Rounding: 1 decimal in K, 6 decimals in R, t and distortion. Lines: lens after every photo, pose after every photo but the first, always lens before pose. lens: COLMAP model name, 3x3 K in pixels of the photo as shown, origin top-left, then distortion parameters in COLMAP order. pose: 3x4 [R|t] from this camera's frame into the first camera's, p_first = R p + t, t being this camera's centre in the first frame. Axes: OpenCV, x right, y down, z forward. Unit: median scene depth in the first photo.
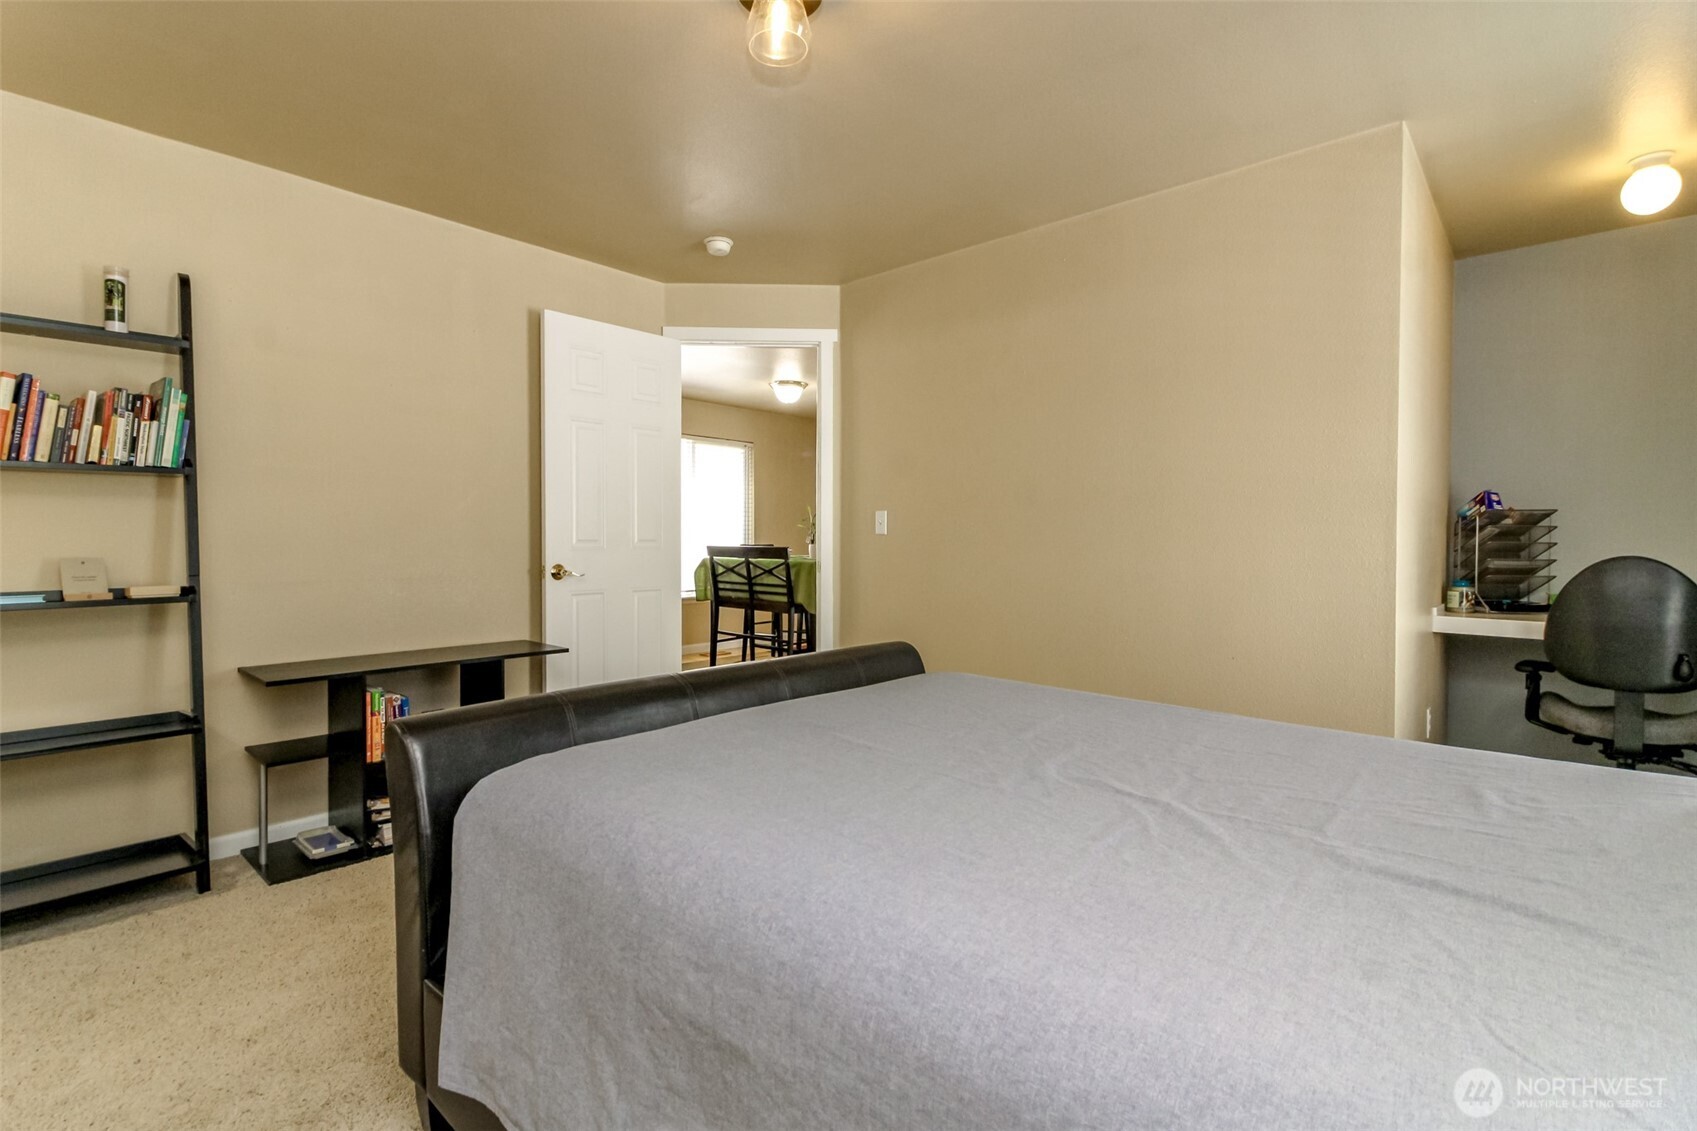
lens RADIAL K [[796.6, 0, 855.1], [0, 796.6, 552.6], [0, 0, 1]] dist [0.000492, -0.000694]
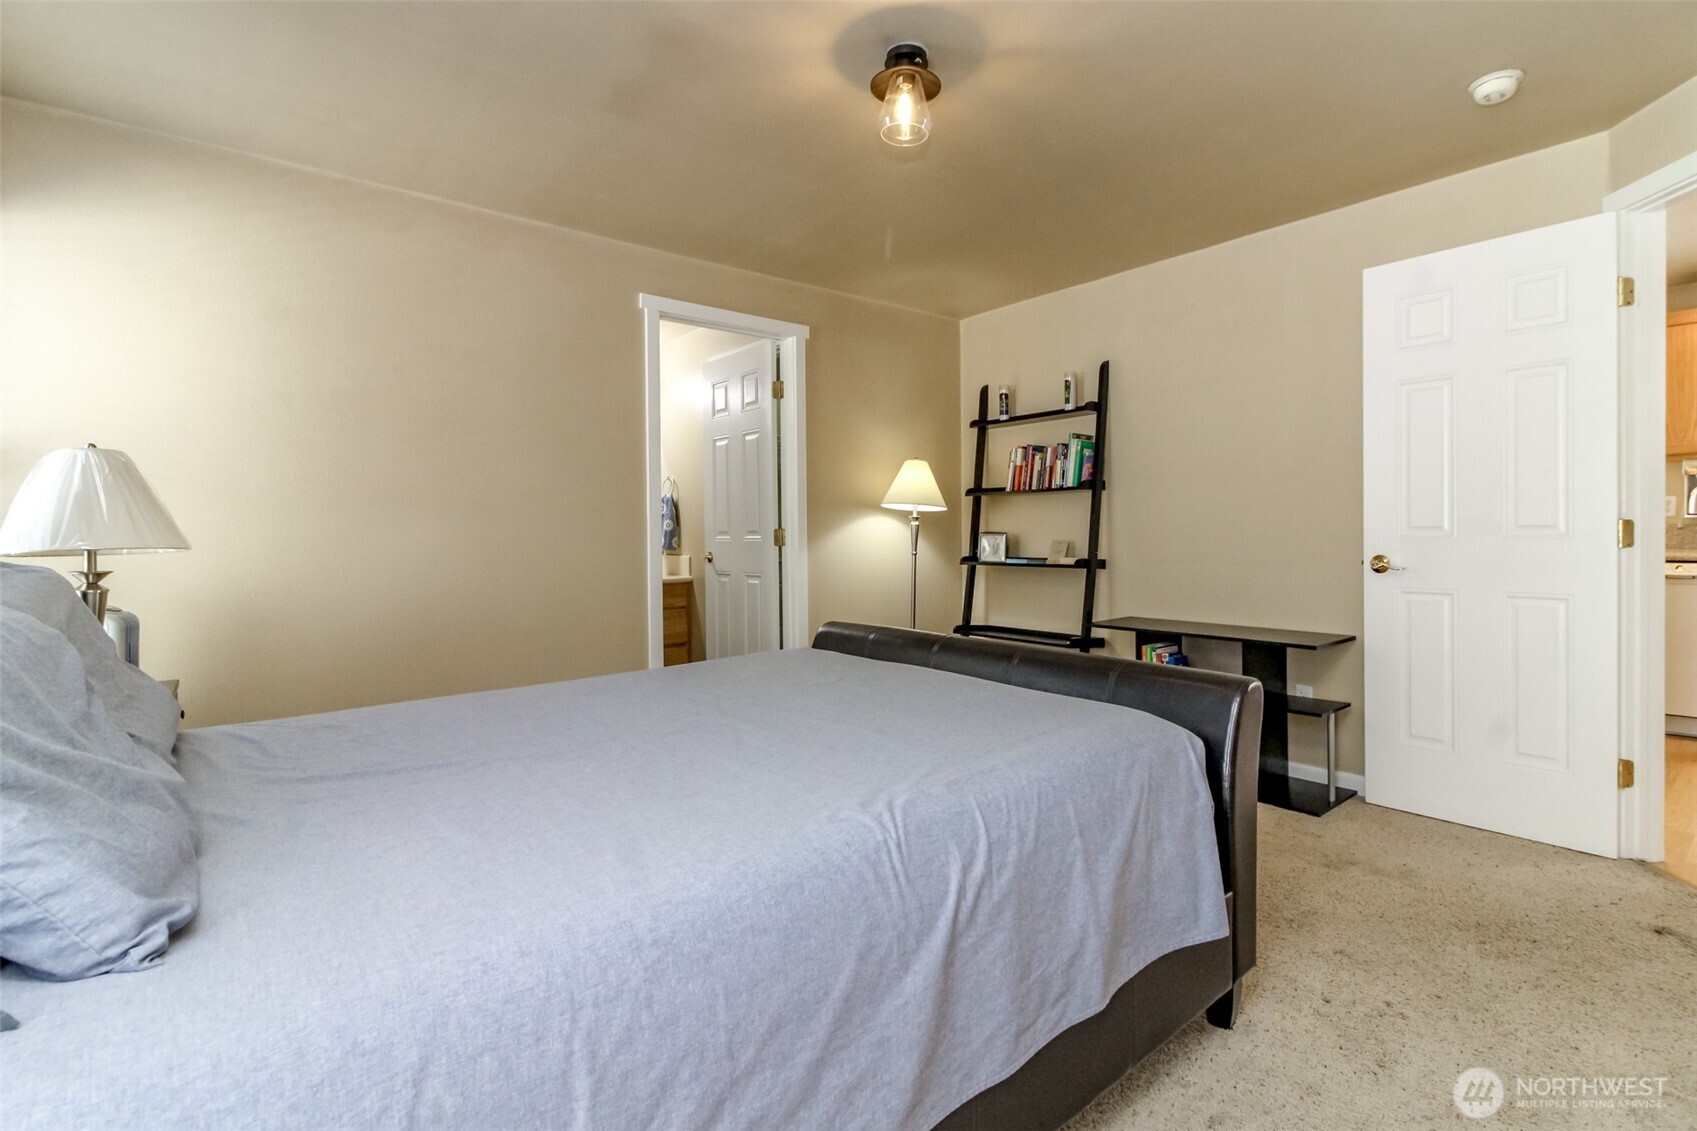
lens RADIAL K [[752.3, 0, 845.6], [0, 752.3, 541.5], [0, 0, 1]] dist [0.005073, 0.000101]
pose [[-0.163086, 0.018224, -0.986443, 0.718283], [-0.005269, 0.999799, 0.019342, -0.018072], [0.986598, 0.008352, -0.162957, 0.740668]]
